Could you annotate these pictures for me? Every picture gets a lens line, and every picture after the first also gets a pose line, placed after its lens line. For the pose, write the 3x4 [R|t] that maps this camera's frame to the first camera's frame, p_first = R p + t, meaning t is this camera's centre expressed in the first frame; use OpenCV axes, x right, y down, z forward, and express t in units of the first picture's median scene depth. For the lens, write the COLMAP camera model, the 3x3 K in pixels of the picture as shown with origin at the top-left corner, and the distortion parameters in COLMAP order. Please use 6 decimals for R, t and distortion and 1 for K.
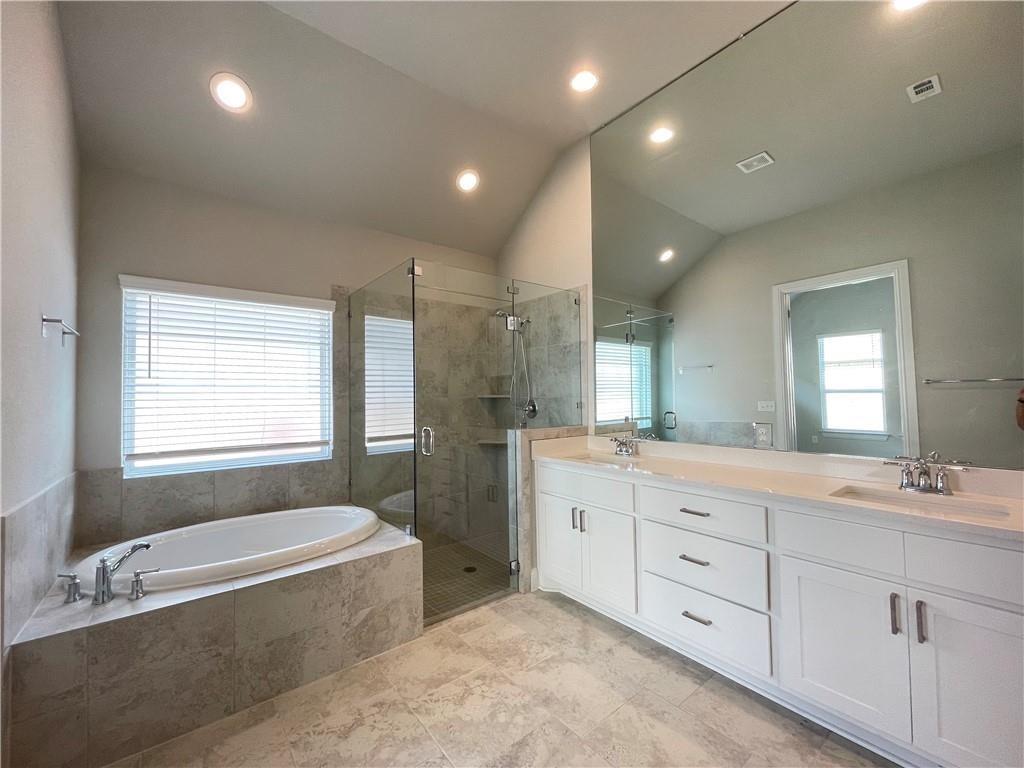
lens RADIAL K [[414.1, 0, 508.8], [0, 414.1, 385.0], [0, 0, 1]] dist [-0.000910, 0.000549]
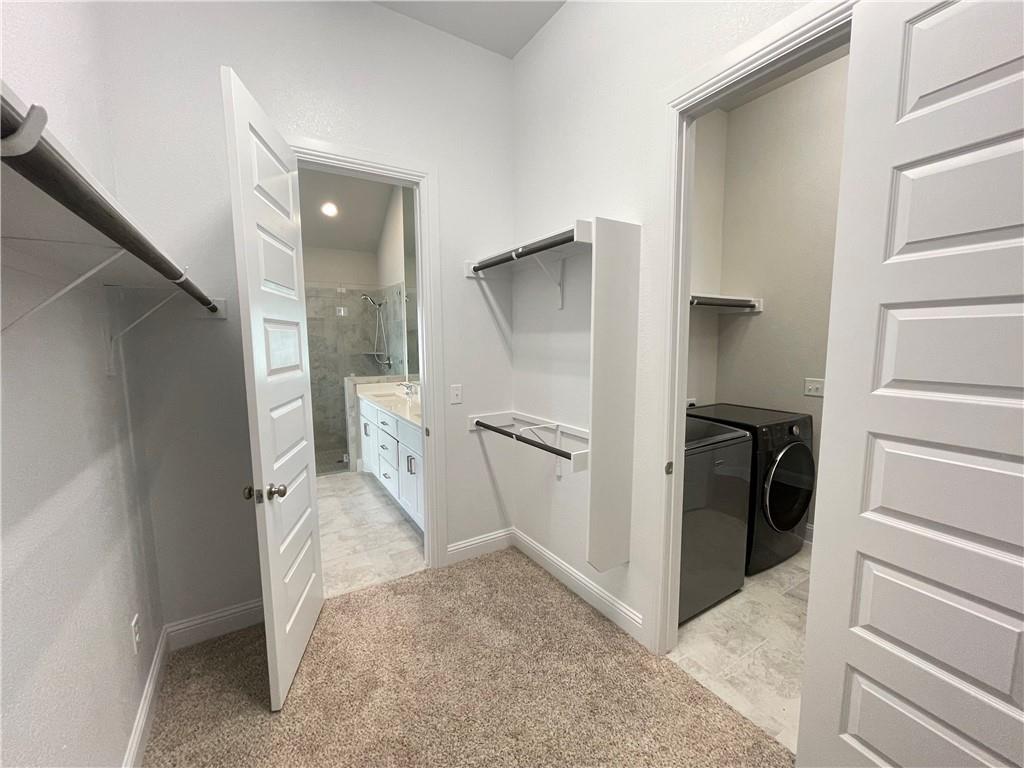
lens RADIAL K [[414.1, 0, 513.9], [0, 414.1, 389.6], [0, 0, 1]] dist [-0.000910, 0.000549]
pose [[0.992979, 0.027148, -0.115136, 0.680032], [-0.009425, 0.988373, 0.151759, -0.077989], [0.117917, -0.149608, 0.981689, -0.425557]]
